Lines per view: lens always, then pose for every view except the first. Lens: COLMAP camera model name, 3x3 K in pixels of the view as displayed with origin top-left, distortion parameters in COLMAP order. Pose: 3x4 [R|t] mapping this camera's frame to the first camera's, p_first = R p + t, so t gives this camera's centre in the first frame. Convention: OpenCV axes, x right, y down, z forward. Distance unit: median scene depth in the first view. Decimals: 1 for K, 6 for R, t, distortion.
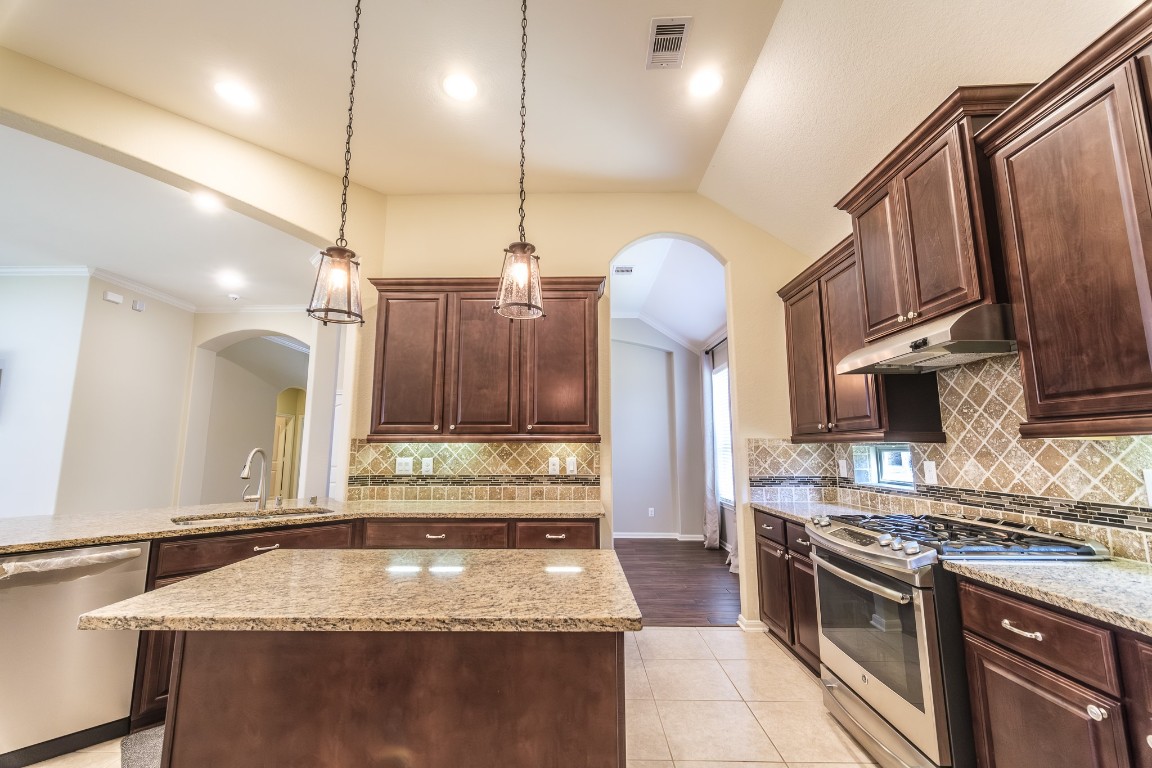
lens RADIAL K [[455.4, 0, 569.8], [0, 455.4, 384.5], [0, 0, 1]] dist [0.003633, -0.000406]
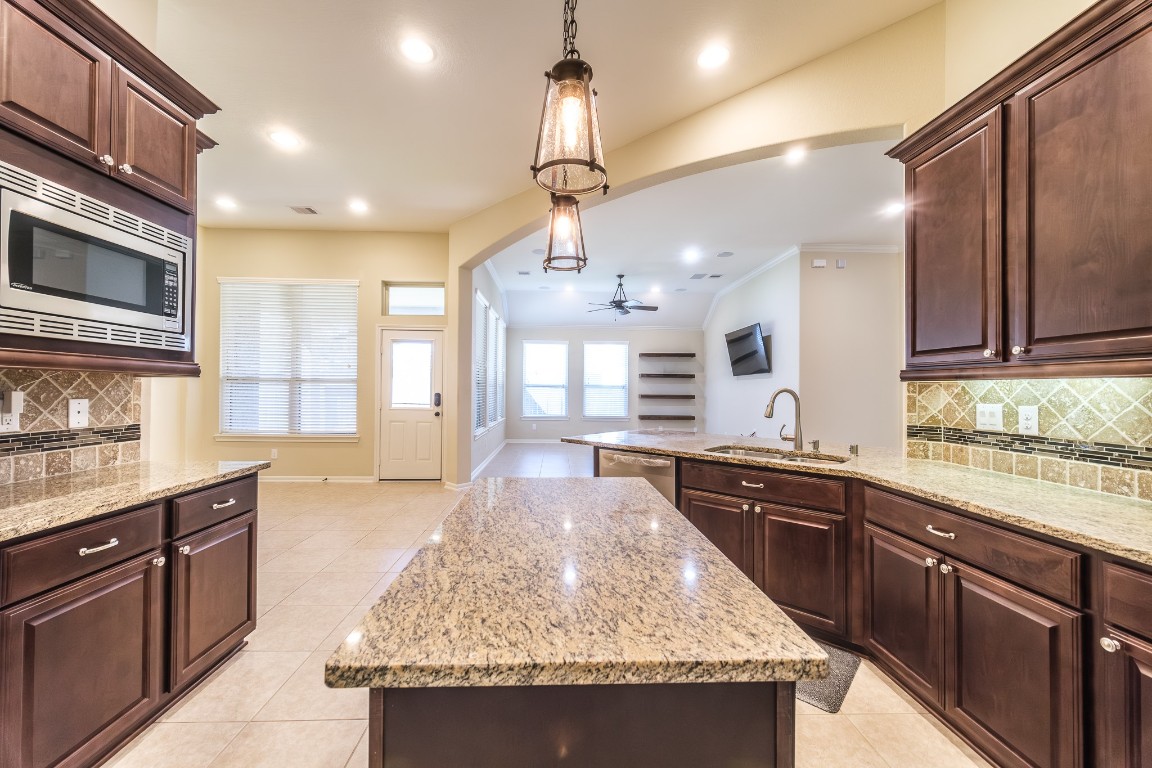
lens RADIAL K [[450.9, 0, 567.9], [0, 450.9, 385.8], [0, 0, 1]] dist [0.002653, -0.000194]
pose [[0.042853, -0.005659, -0.999065, 0.234234], [0.135375, 0.990794, 0.000195, 0.058610], [0.989867, -0.135257, 0.043225, 0.411580]]
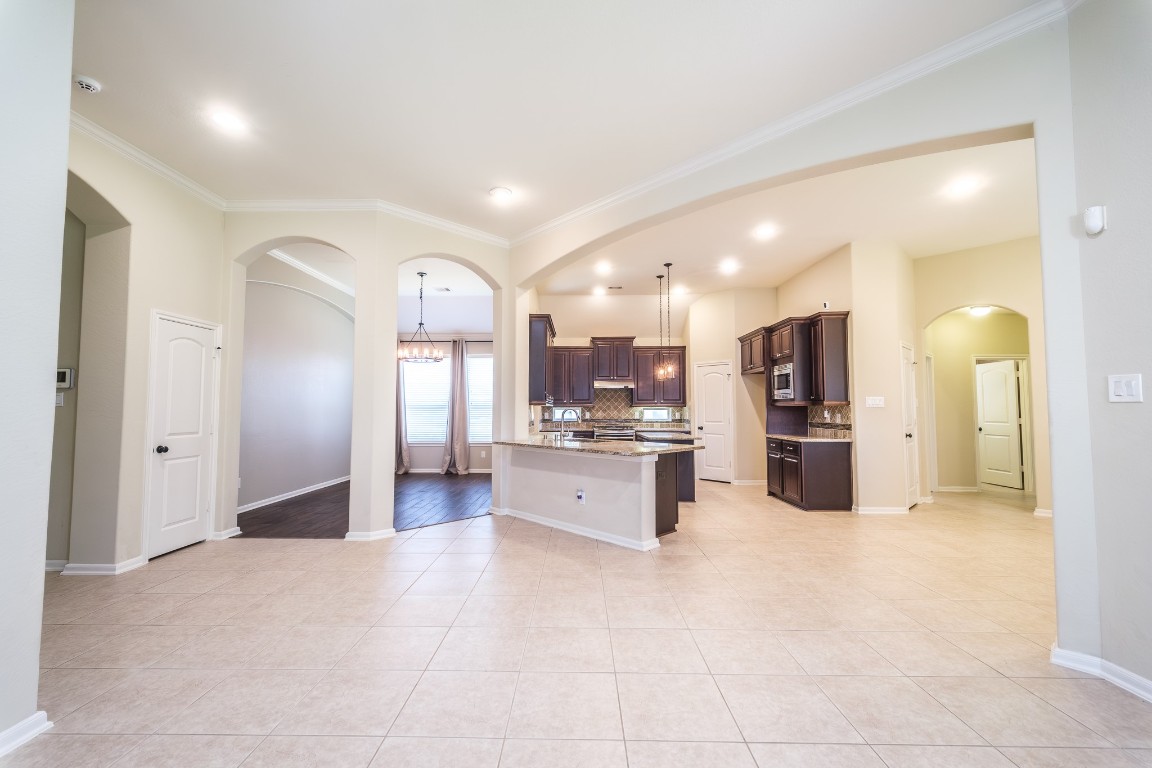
lens RADIAL K [[467.9, 0, 570.2], [0, 467.9, 386.8], [0, 0, 1]] dist [0.002428, -0.000123]
pose [[-0.003321, 0.048681, 0.998809, -2.169376], [-0.142488, 0.988600, -0.048657, 0.123070], [-0.989791, -0.142480, 0.003653, 0.839497]]
